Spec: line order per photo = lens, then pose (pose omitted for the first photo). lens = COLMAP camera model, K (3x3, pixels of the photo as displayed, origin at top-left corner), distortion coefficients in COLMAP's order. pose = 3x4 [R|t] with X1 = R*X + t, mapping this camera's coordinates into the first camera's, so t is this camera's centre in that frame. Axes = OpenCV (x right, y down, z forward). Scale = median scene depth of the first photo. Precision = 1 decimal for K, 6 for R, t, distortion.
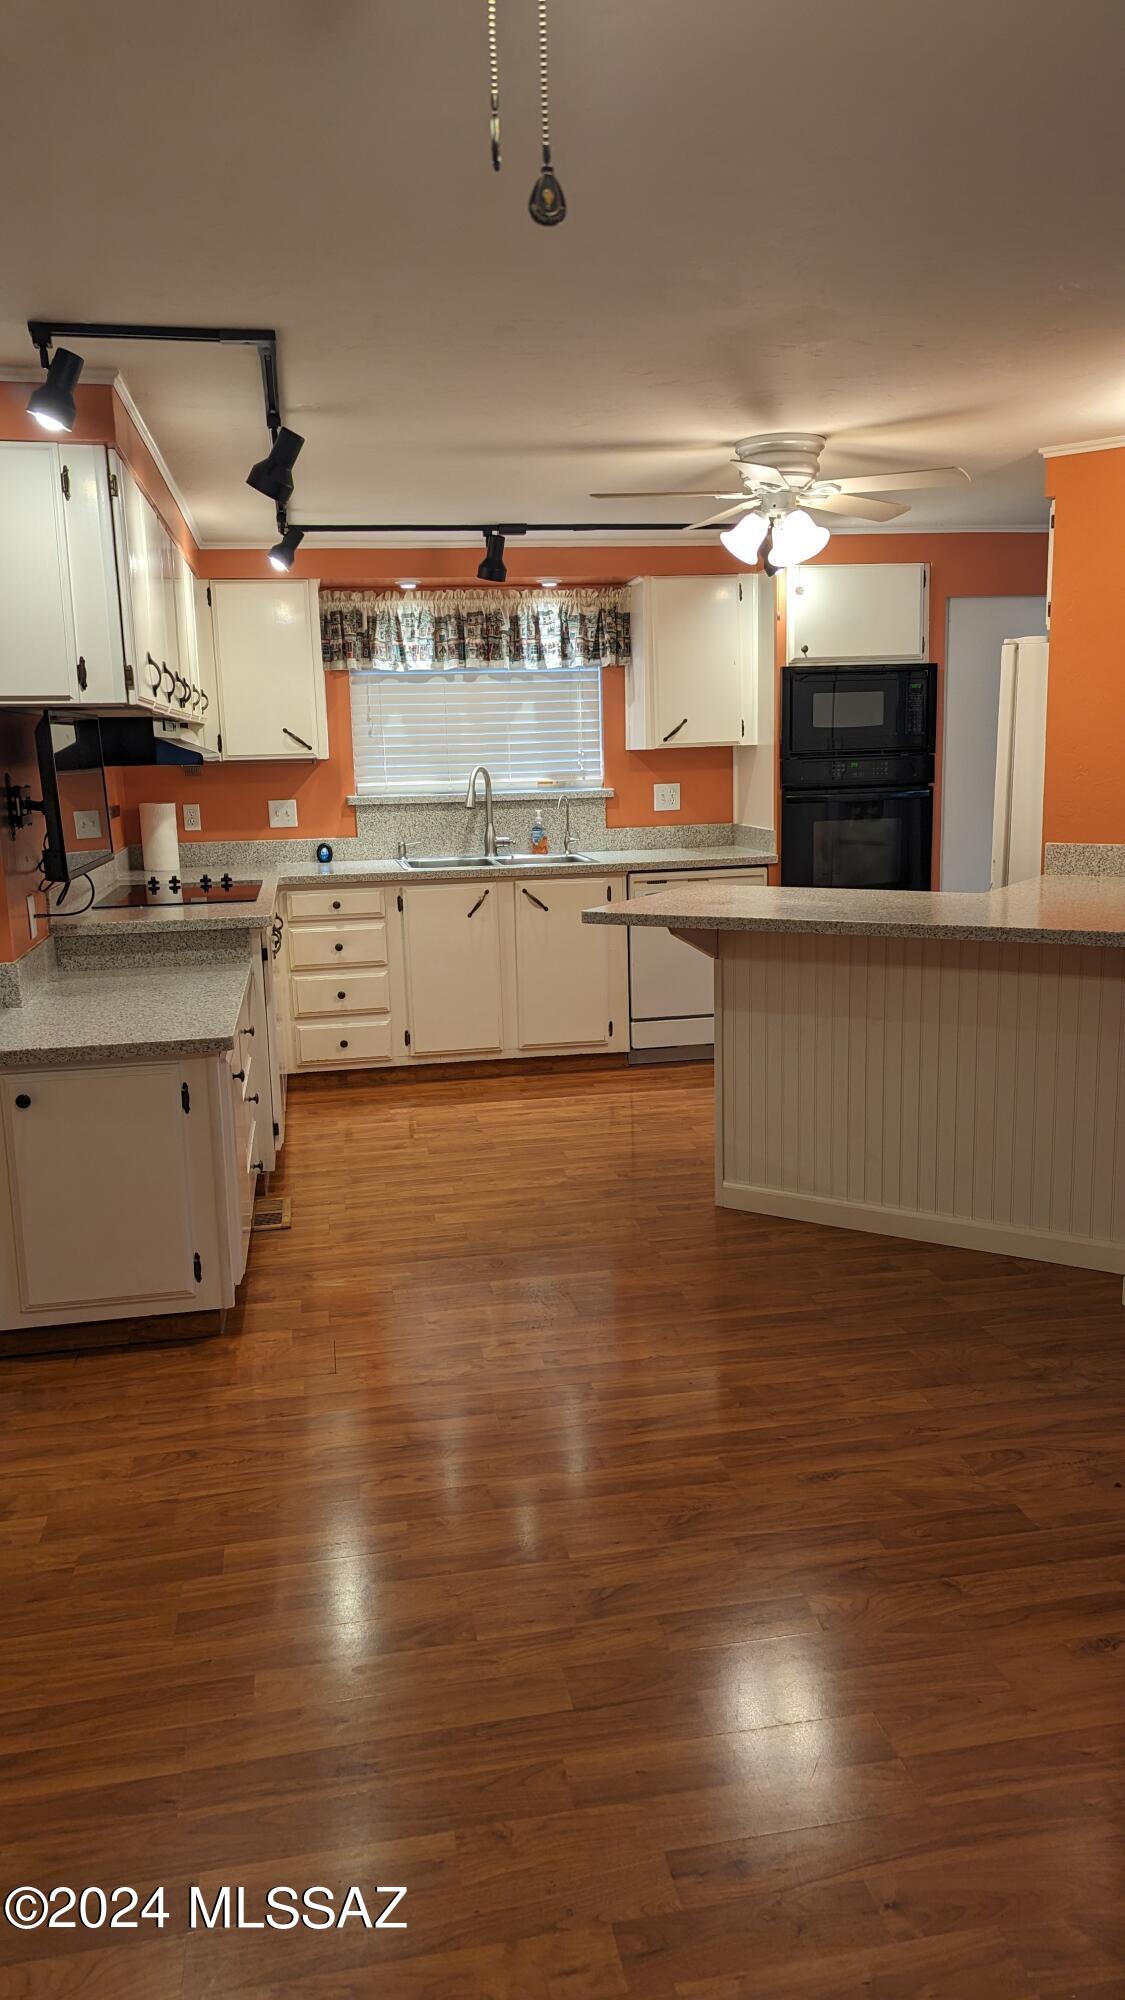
lens RADIAL K [[1429.6, 0, 569.3], [0, 1429.6, 1001.1], [0, 0, 1]] dist [0.074998, -0.052456]
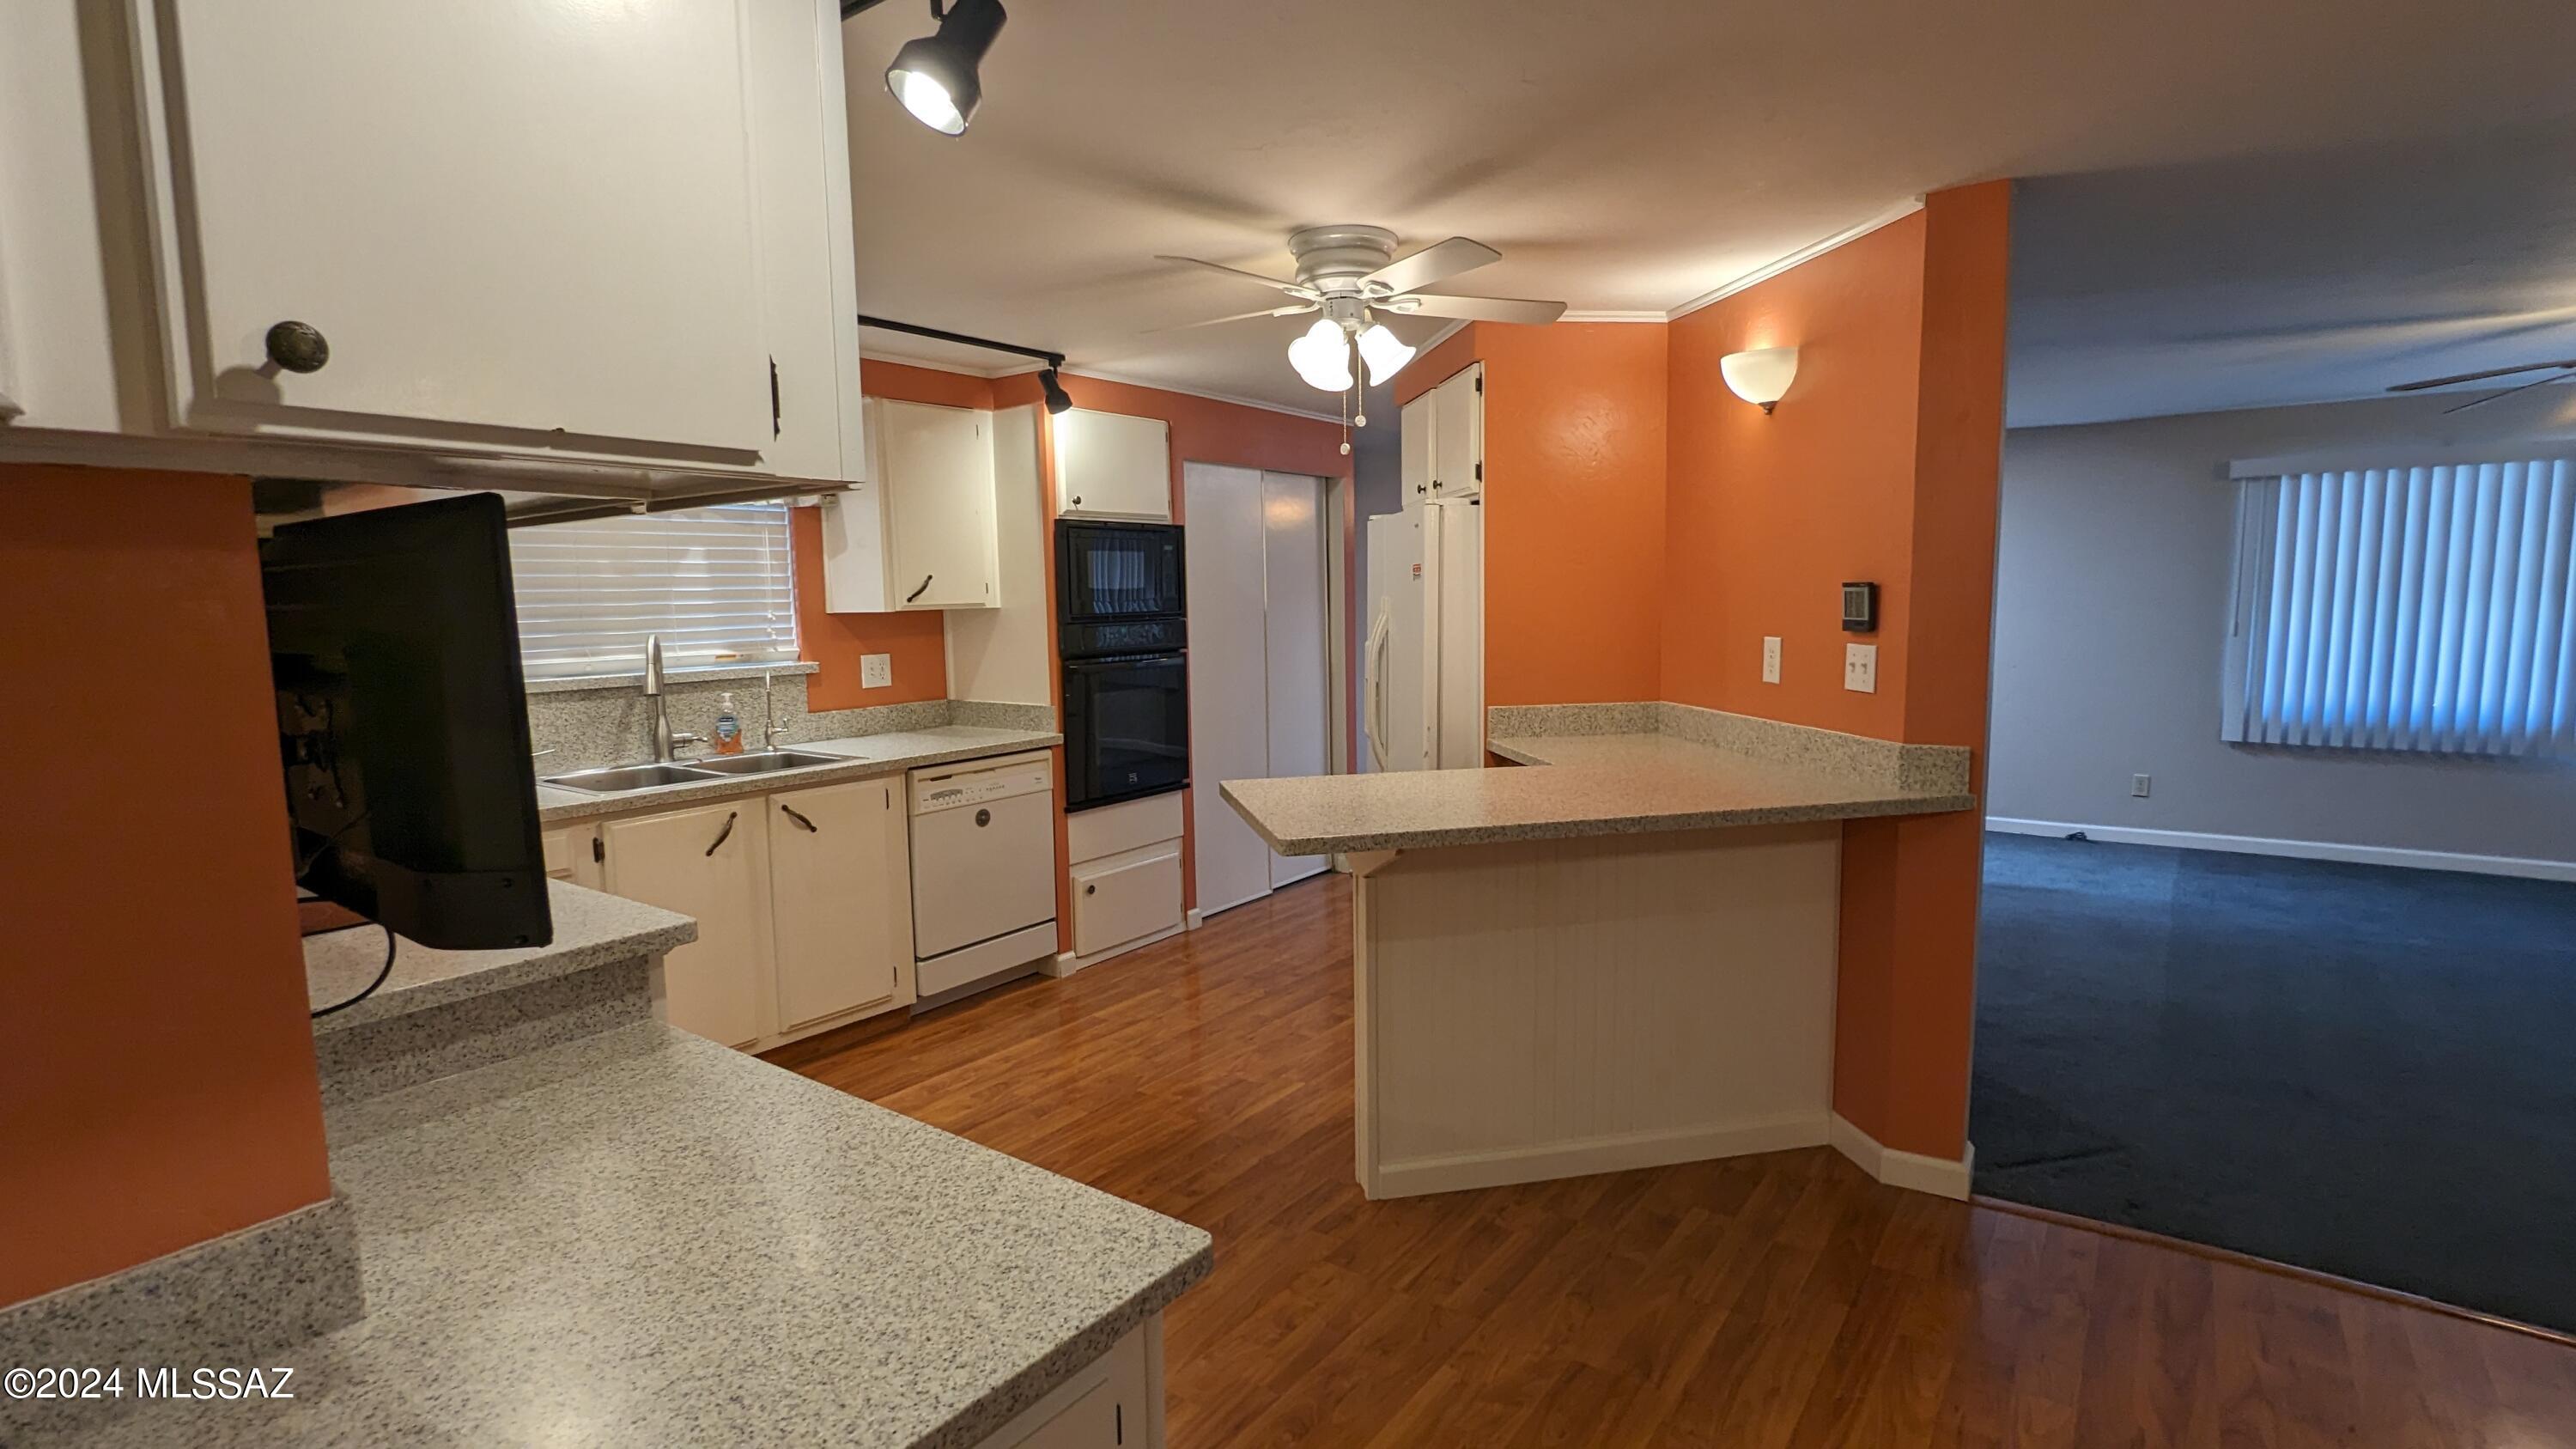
lens RADIAL K [[1221.2, 0, 1306.4], [0, 1221.2, 720.1], [0, 0, 1]] dist [0.003494, 0.000587]
pose [[0.722621, -0.058700, 0.688748, -0.272577], [0.121378, 0.991682, -0.042829, -0.066528], [-0.680505, 0.114548, 0.723735, 0.404027]]
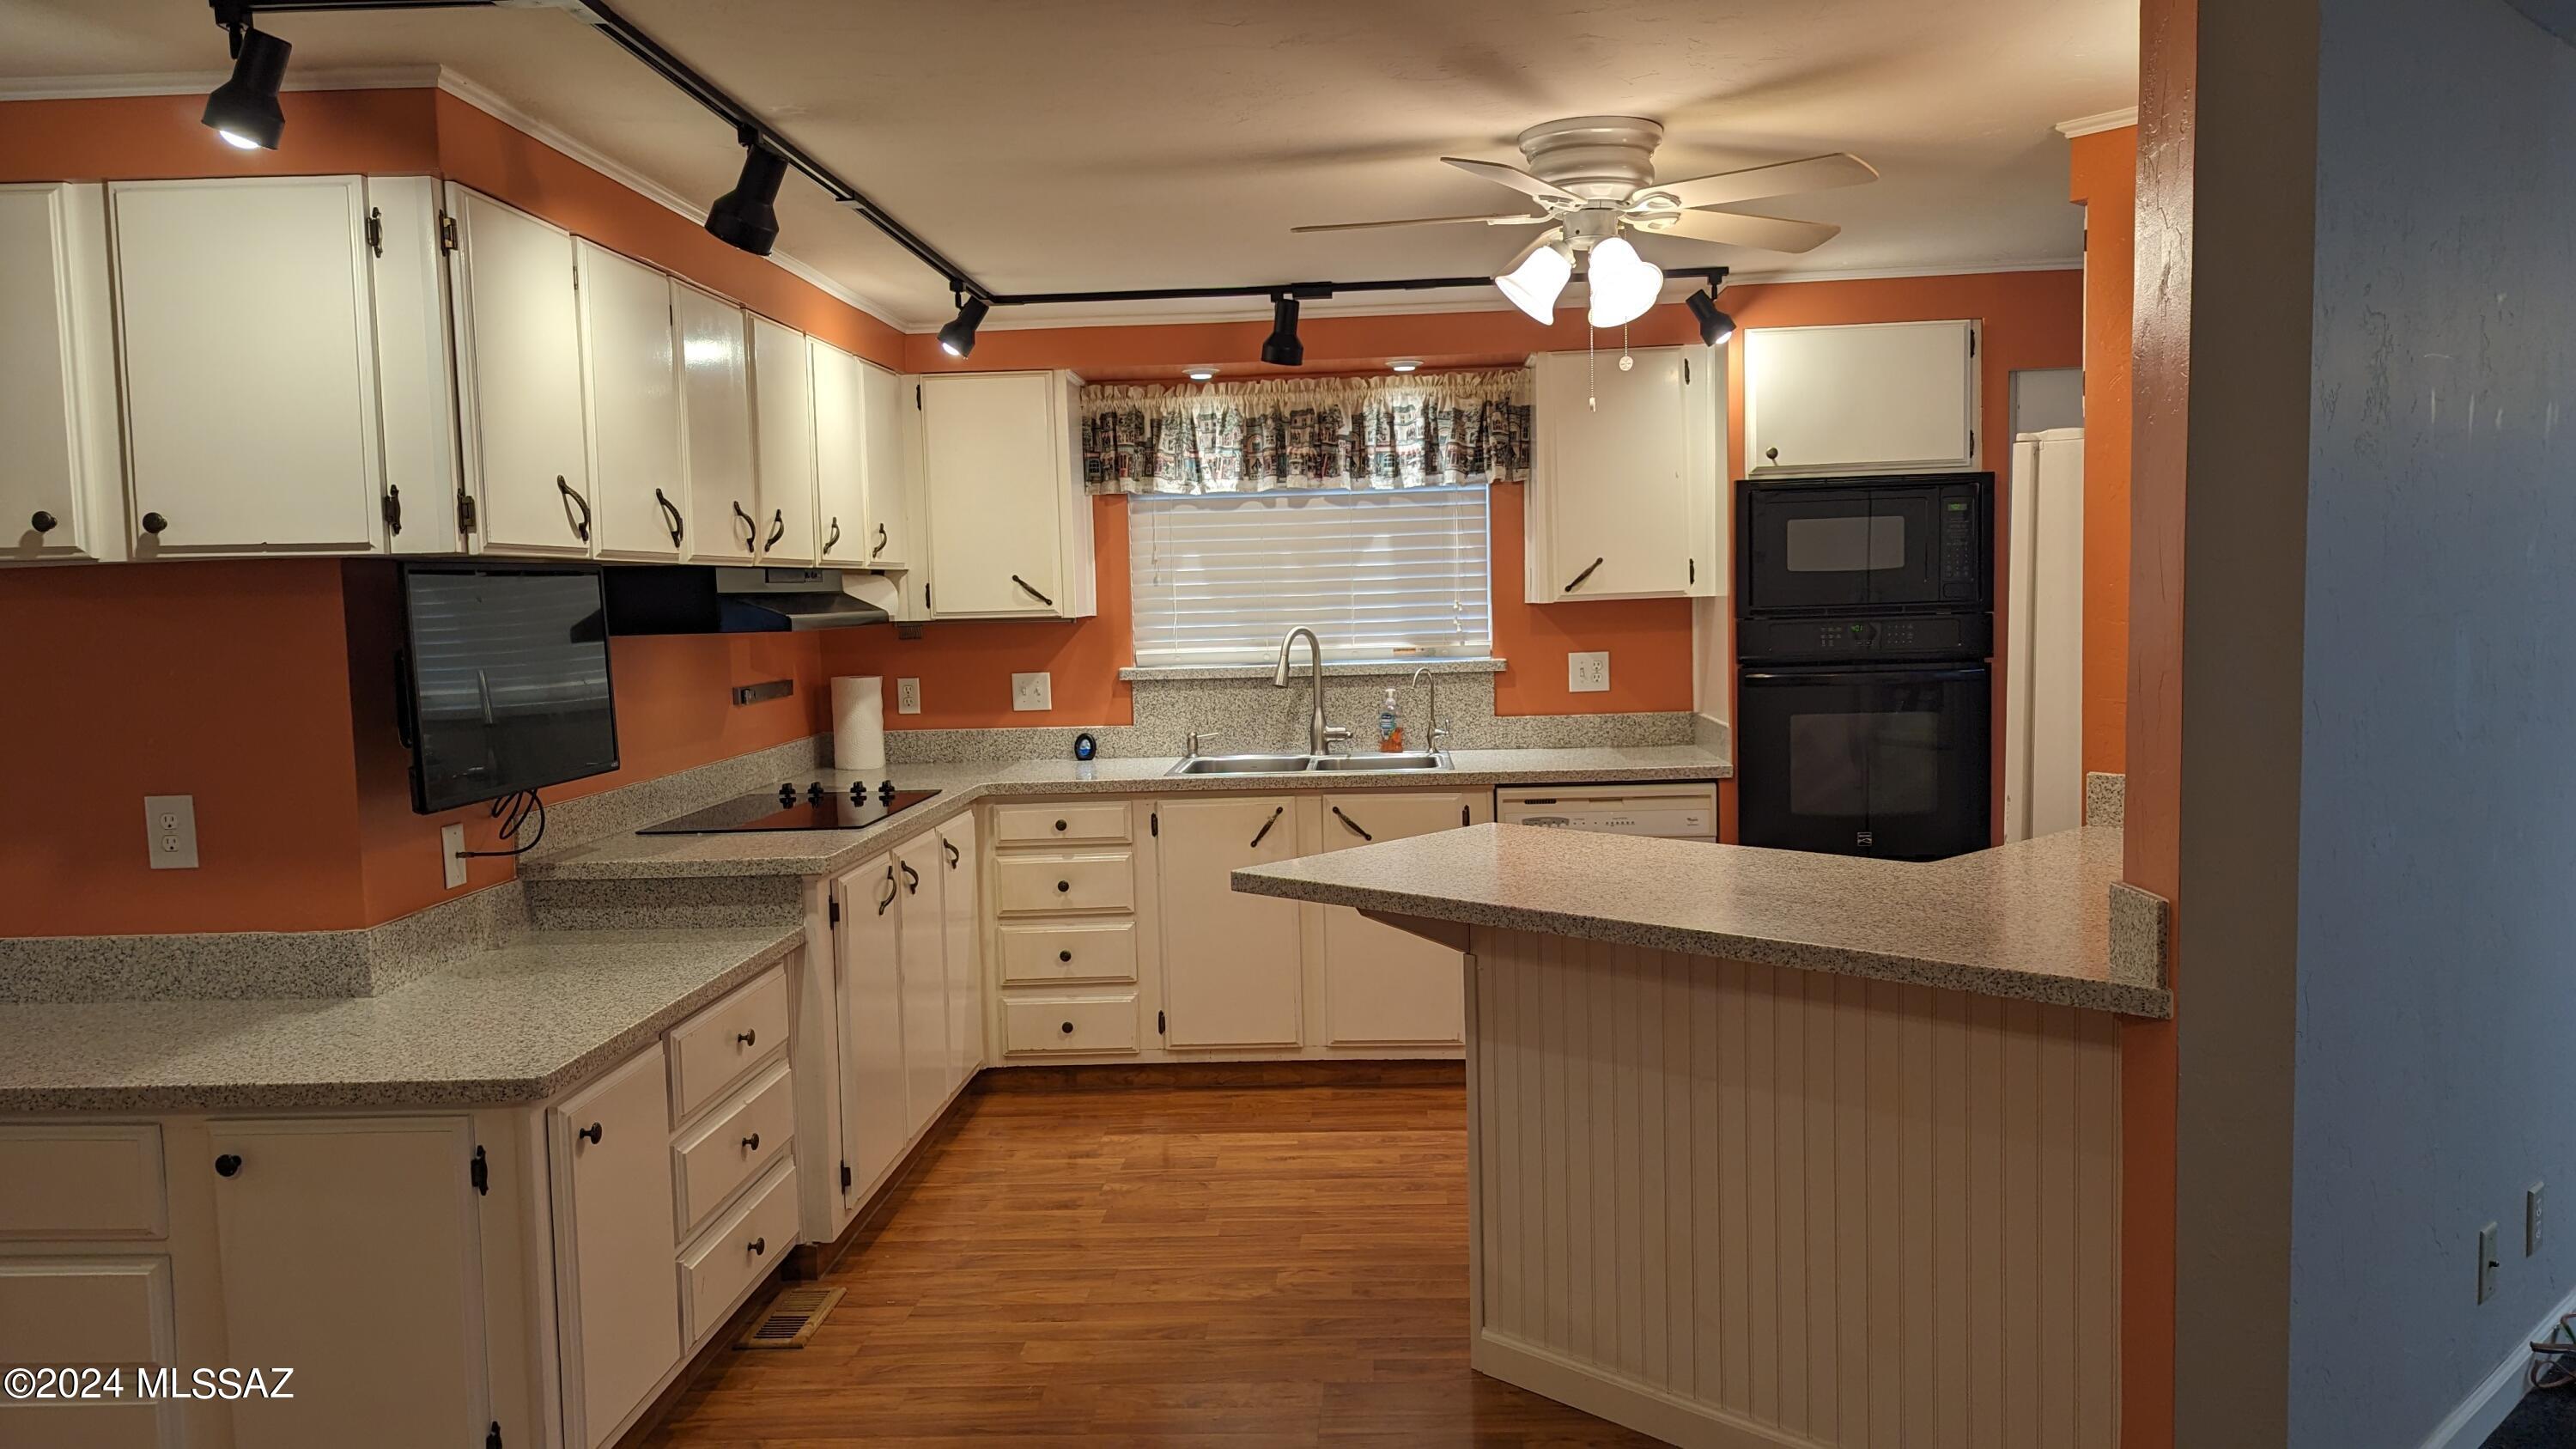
lens RADIAL K [[1841.6, 0, 1302.1], [0, 1841.6, 720.3], [0, 0, 1]] dist [0.074998, -0.052456]
pose [[0.973902, 0.015585, -0.226435, 0.157113], [-0.038200, 0.994664, -0.095837, -0.037759], [0.223733, 0.101985, 0.969300, 0.159595]]
